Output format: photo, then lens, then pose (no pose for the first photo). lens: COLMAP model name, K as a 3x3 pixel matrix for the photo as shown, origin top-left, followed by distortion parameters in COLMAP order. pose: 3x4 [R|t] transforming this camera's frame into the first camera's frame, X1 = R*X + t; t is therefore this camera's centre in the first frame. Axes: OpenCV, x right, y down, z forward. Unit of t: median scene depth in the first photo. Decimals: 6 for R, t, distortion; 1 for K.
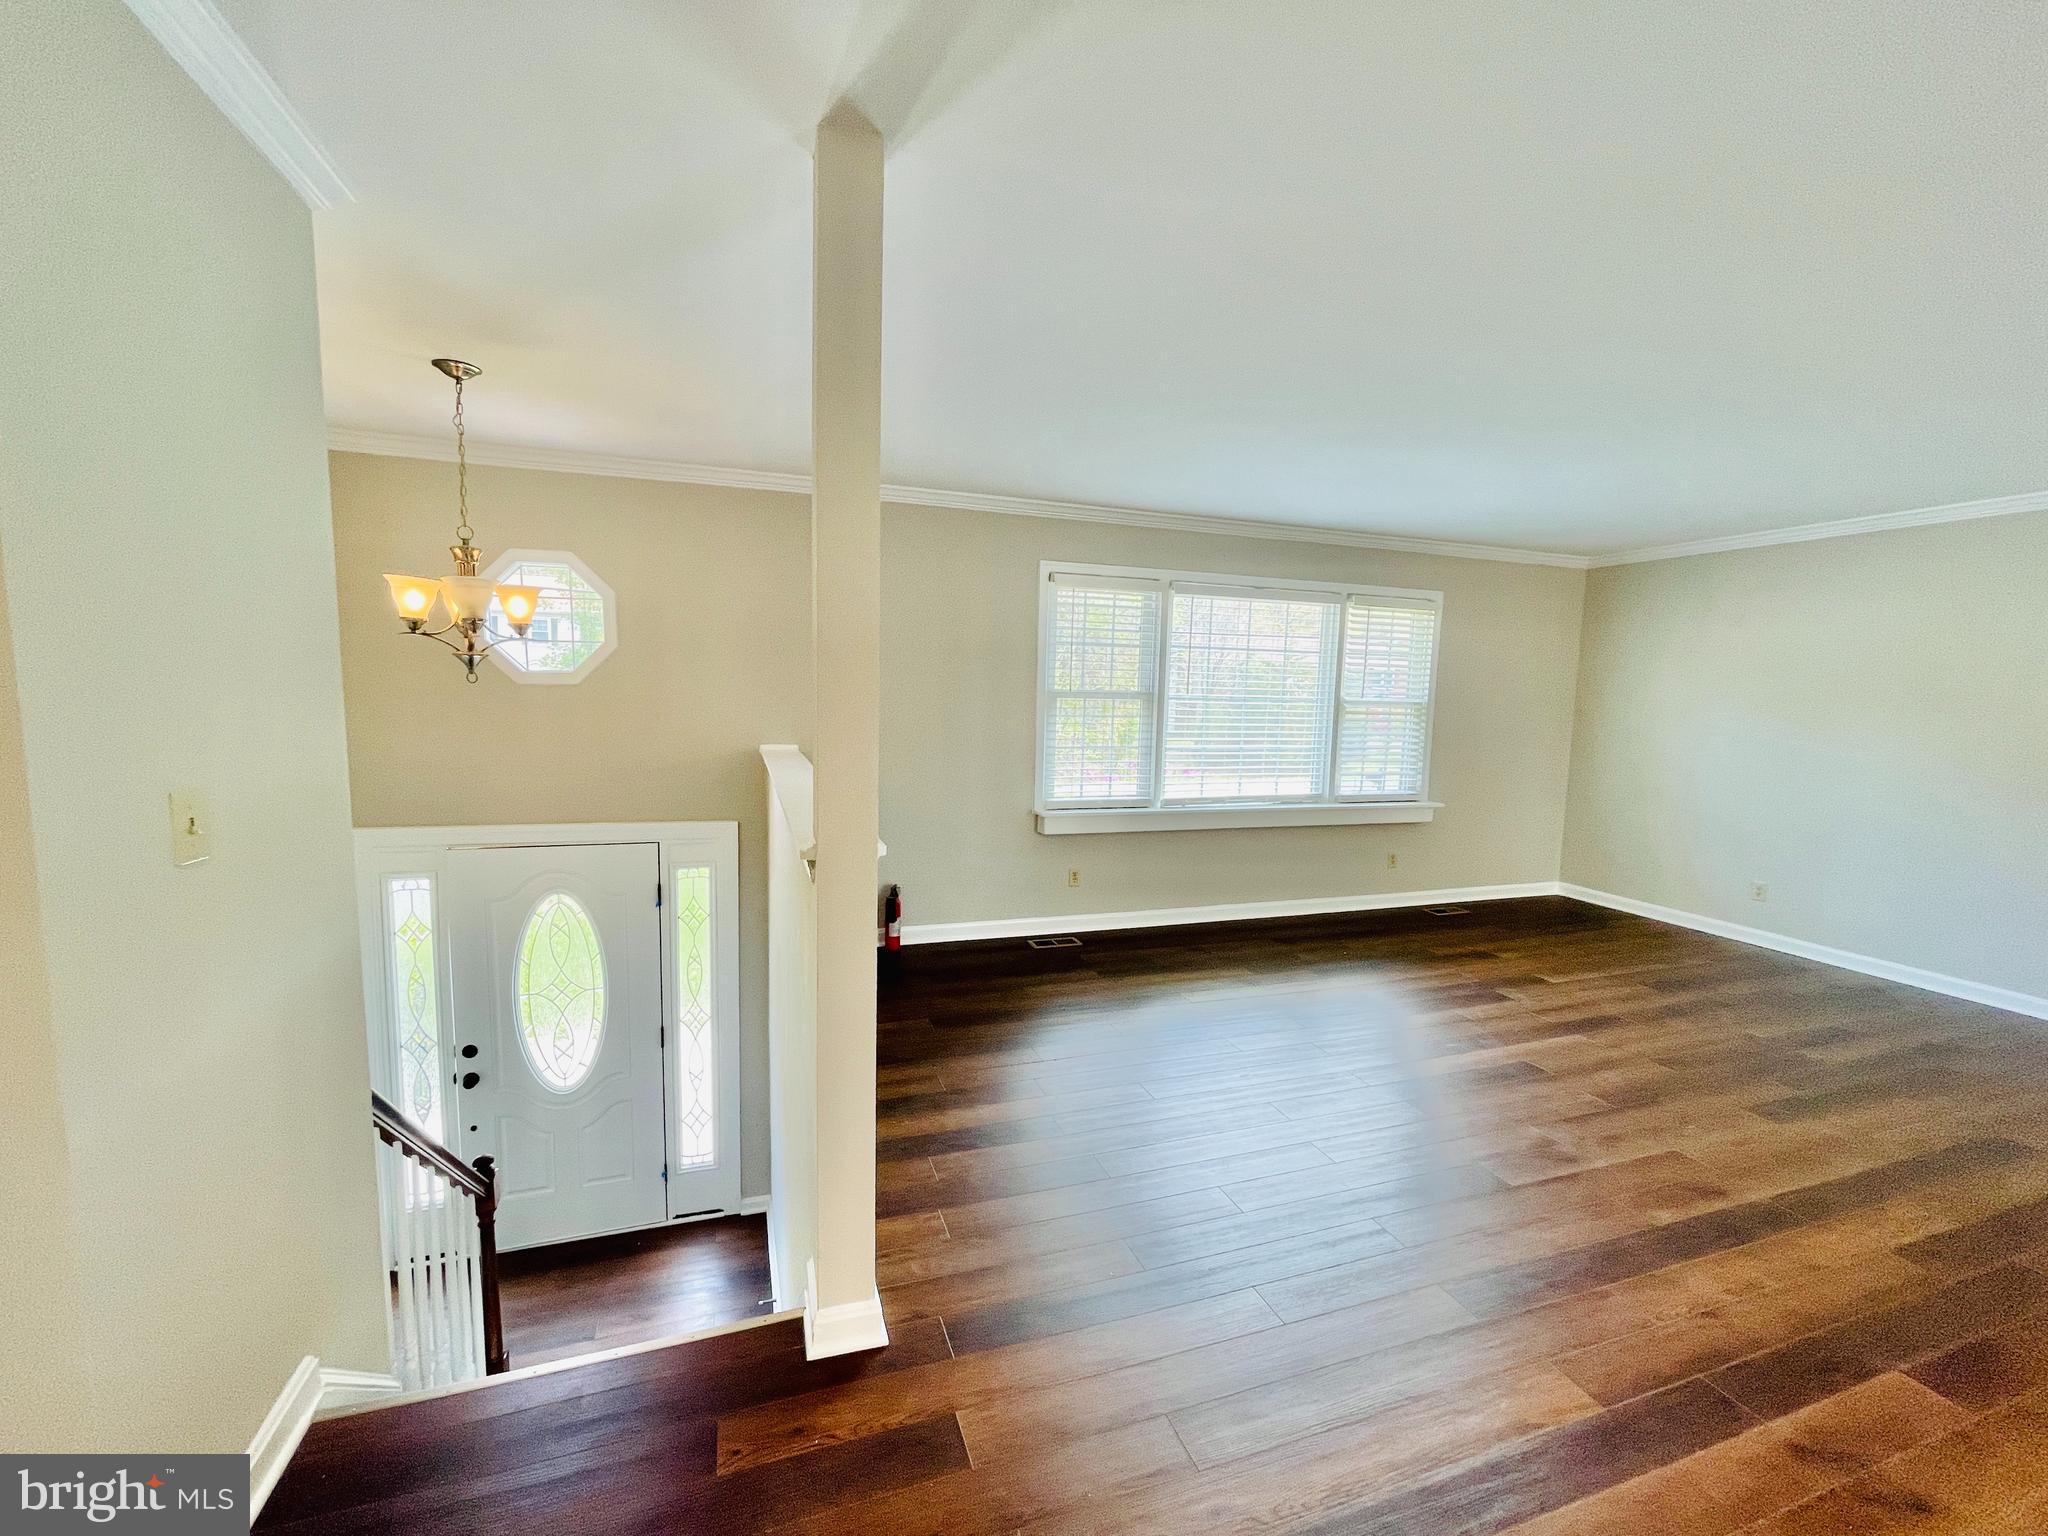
lens RADIAL K [[823.8, 0, 1011.8], [0, 823.8, 782.0], [0, 0, 1]] dist [0.000237, -0.004932]
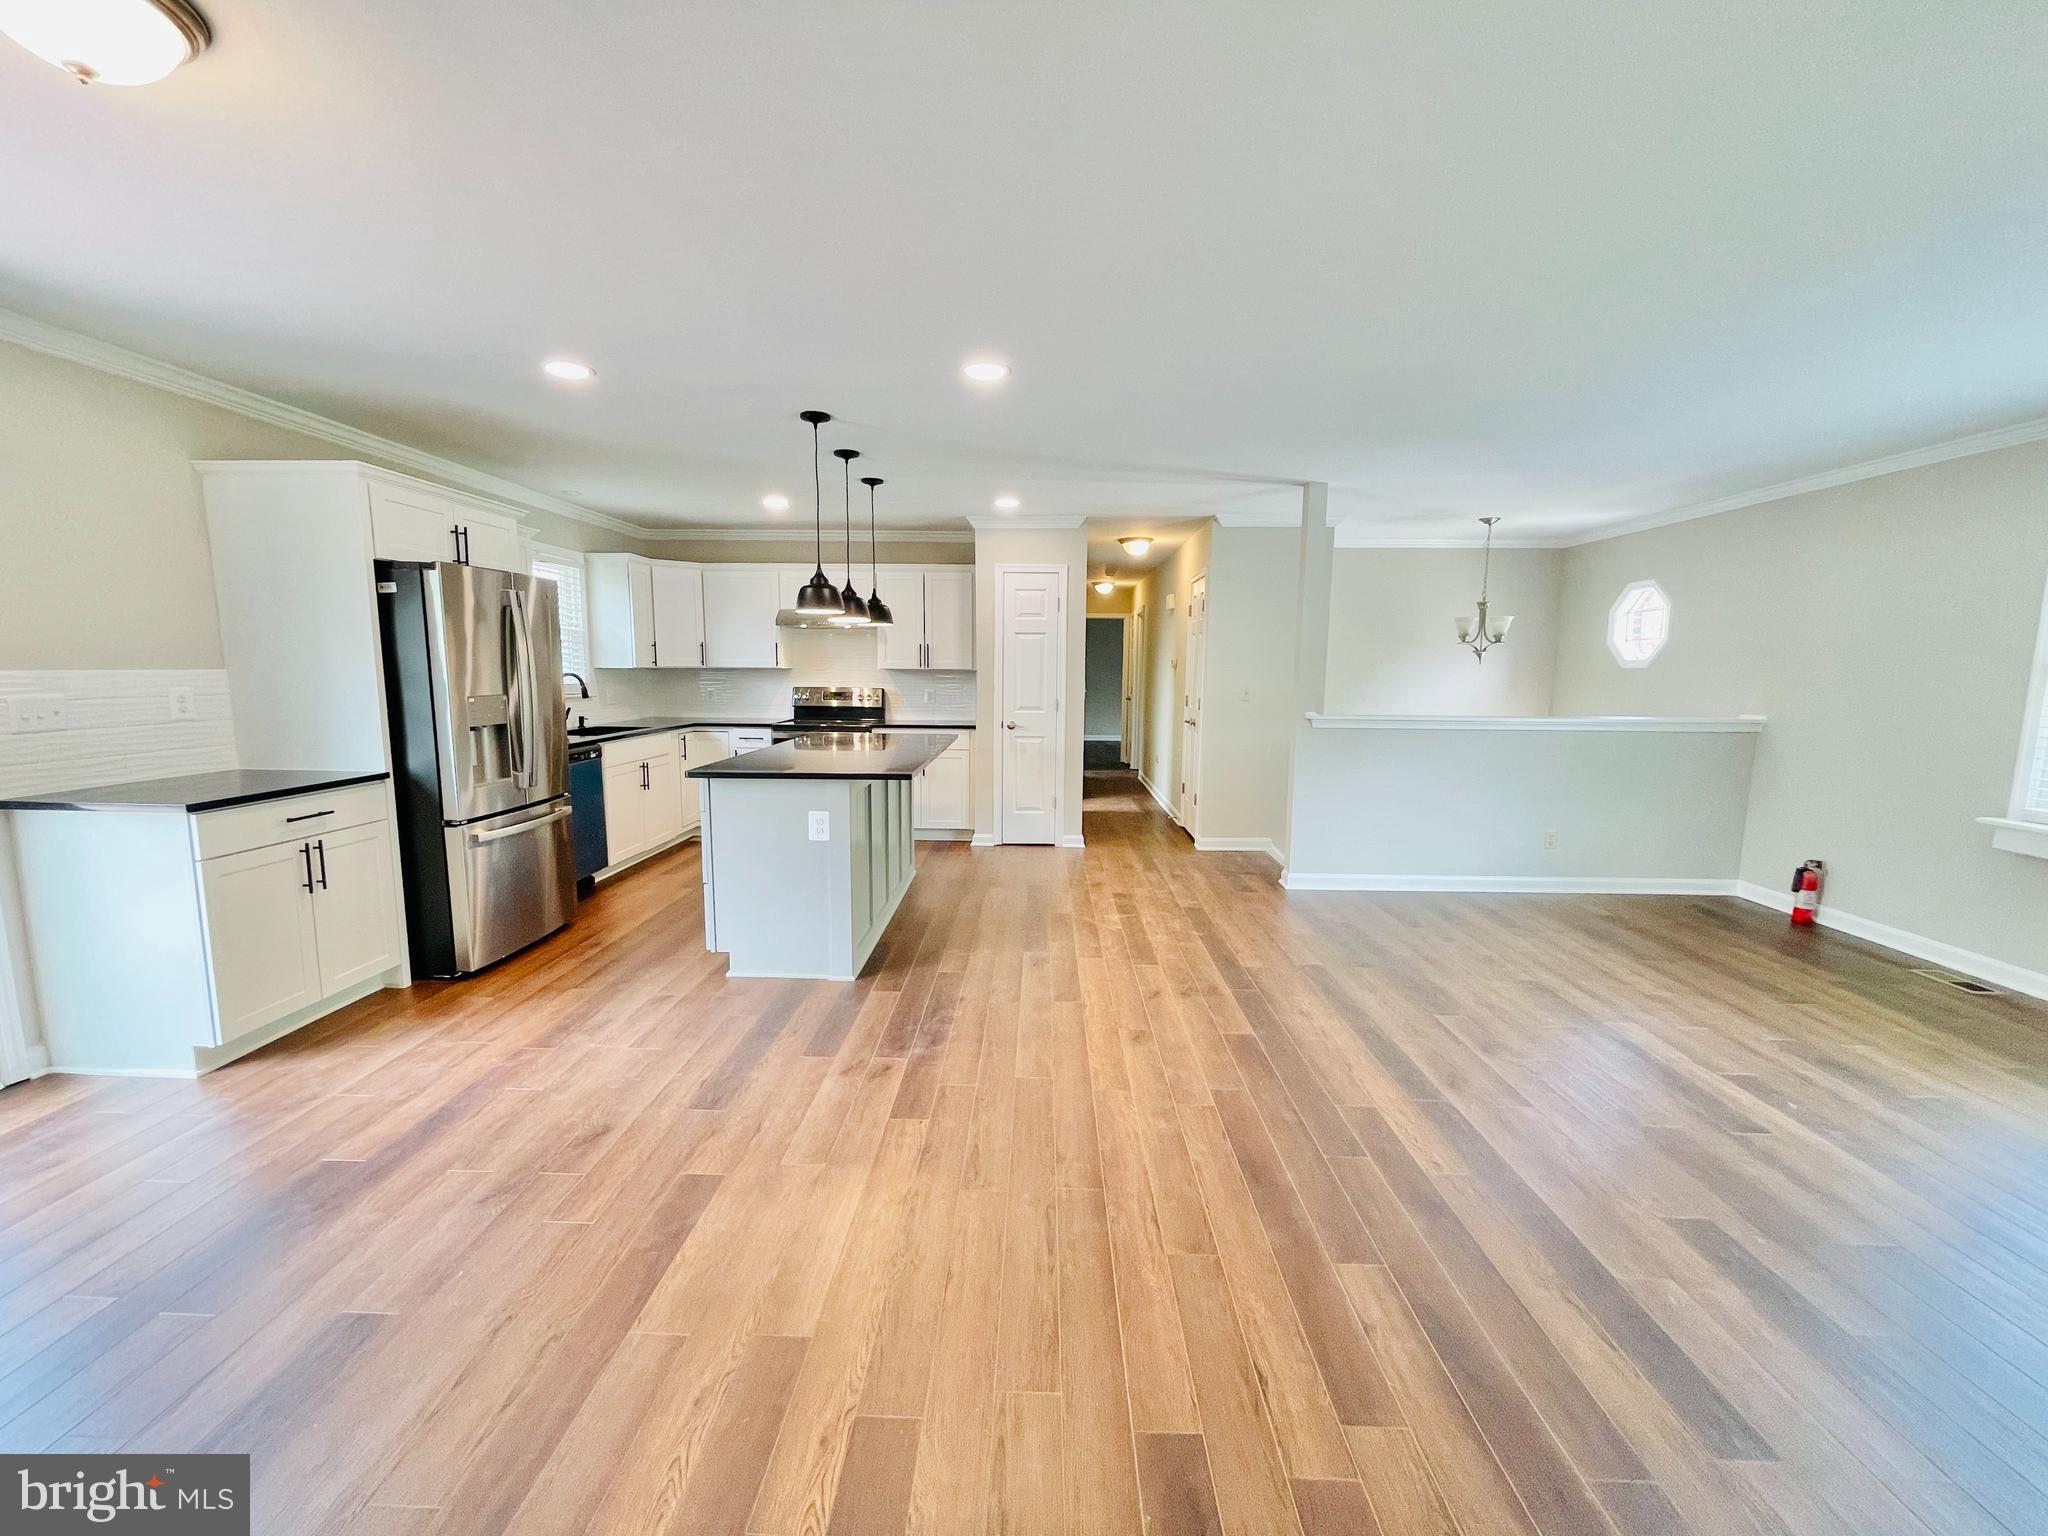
lens RADIAL K [[829.8, 0, 1013.8], [0, 829.8, 774.6], [0, 0, 1]] dist [-0.001377, 0.000033]
pose [[-0.352058, 0.096795, -0.930960, 1.158554], [-0.119642, 0.981825, 0.147328, -0.007680], [0.928300, 0.163249, -0.334078, 0.414941]]
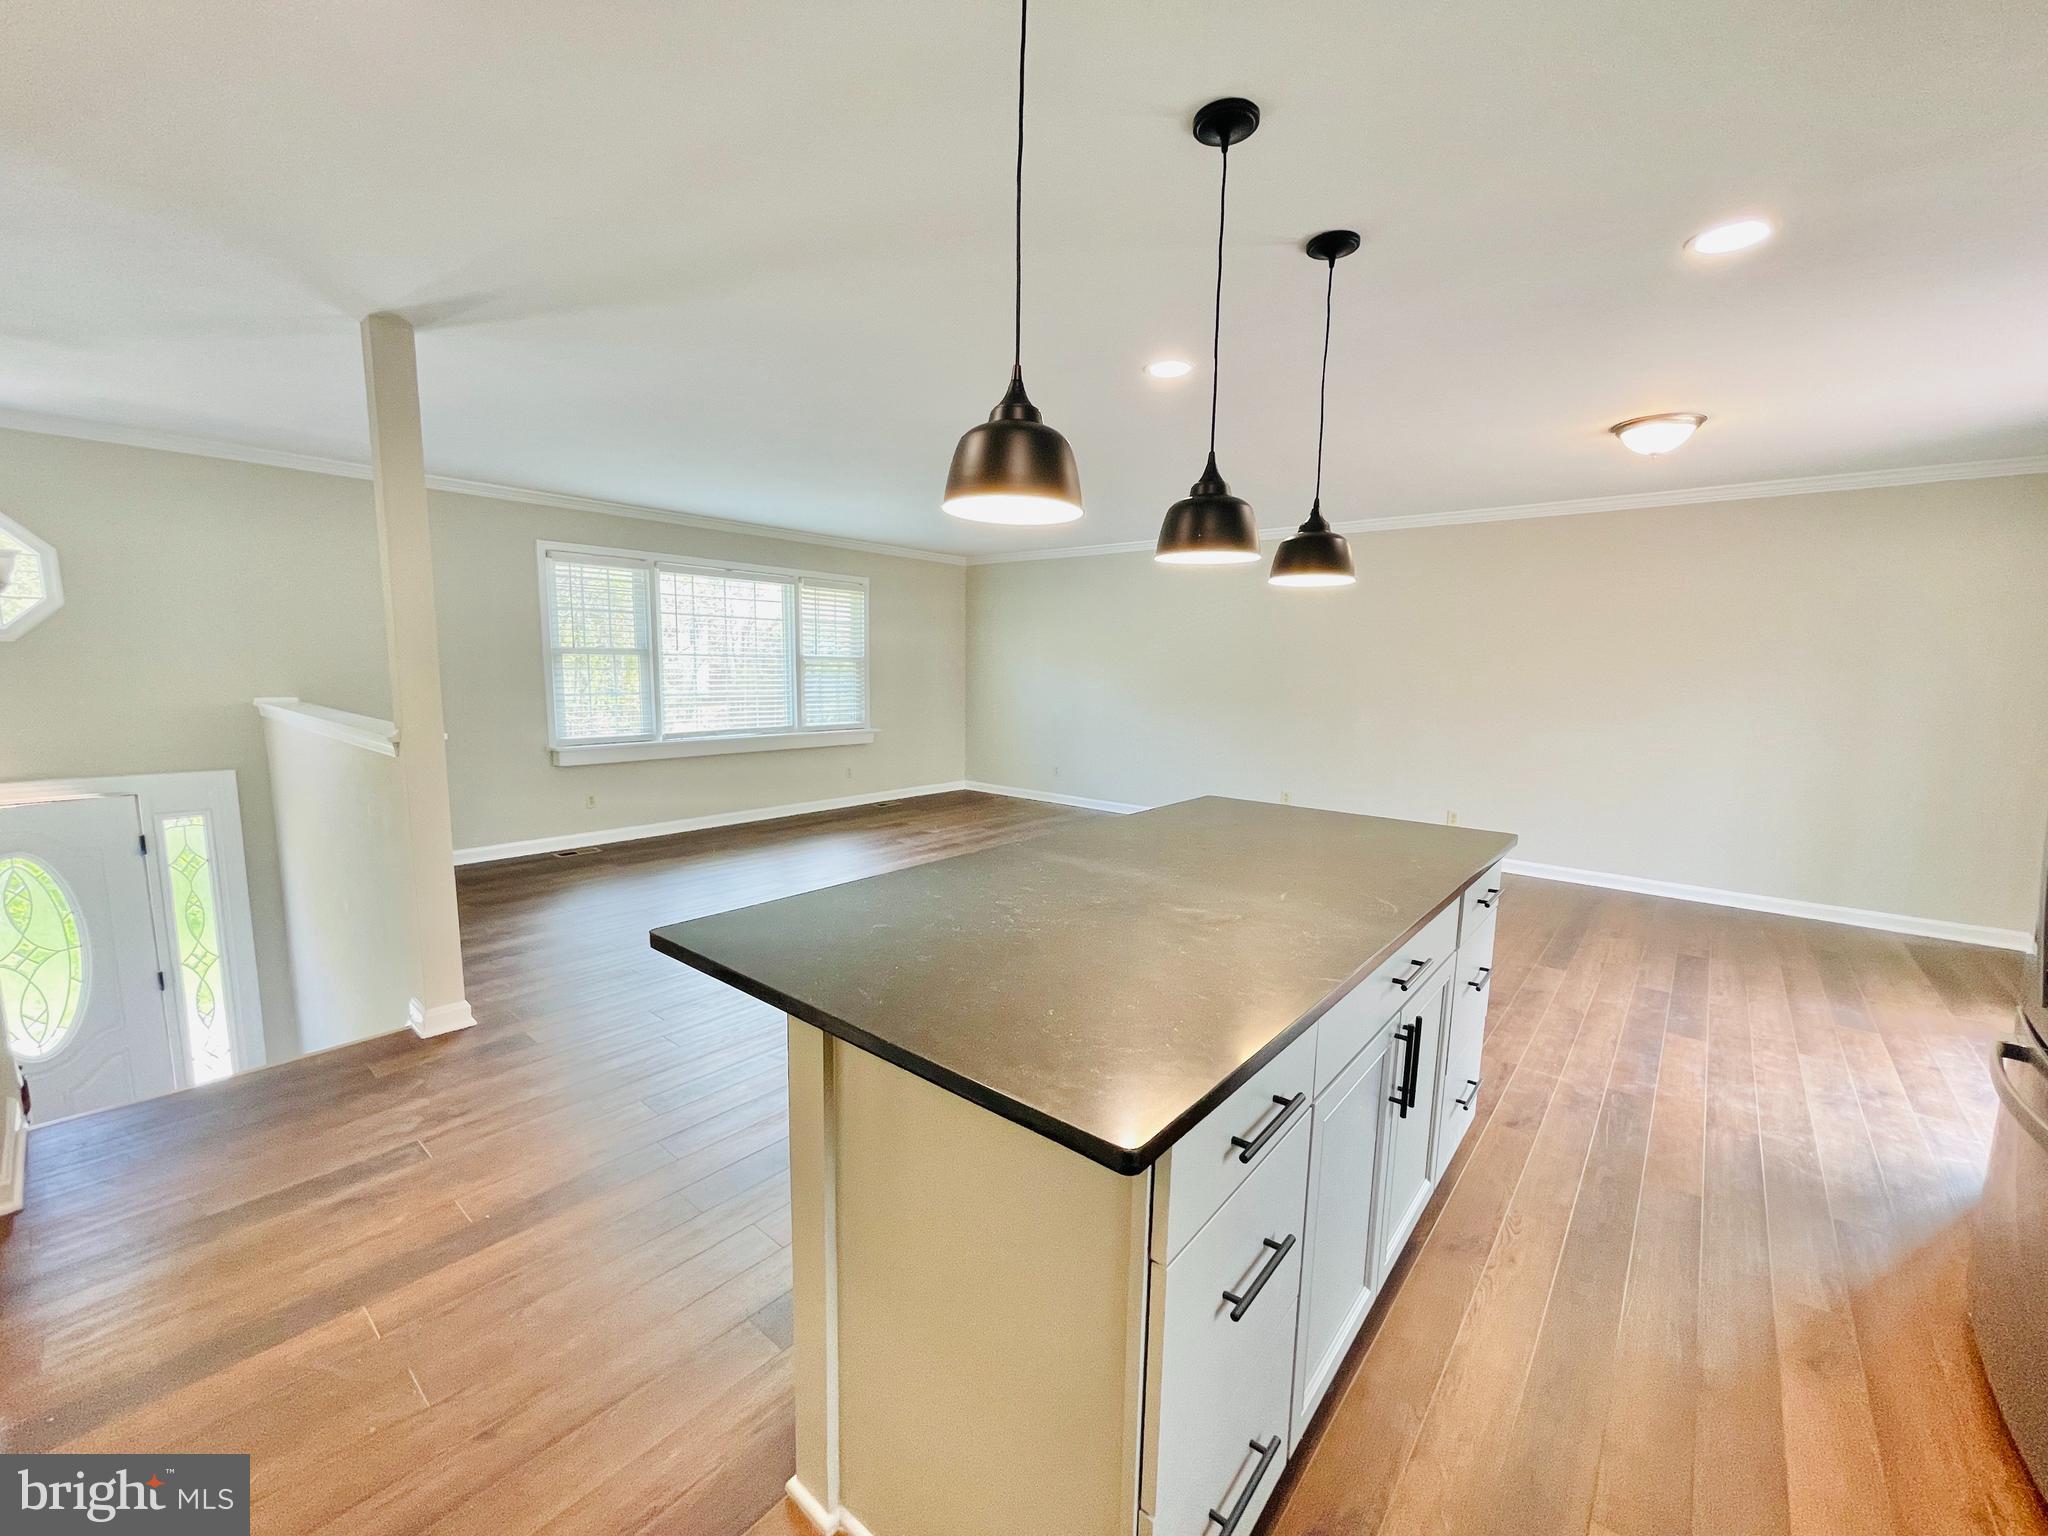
lens RADIAL K [[825.5, 0, 1014.3], [0, 825.5, 778.0], [0, 0, 1]] dist [0.001178, 0.000025]
pose [[0.857269, -0.080125, 0.508596, -0.009343], [0.061079, 0.996668, 0.054064, 0.060025], [-0.511233, -0.015283, 0.859306, -0.431599]]
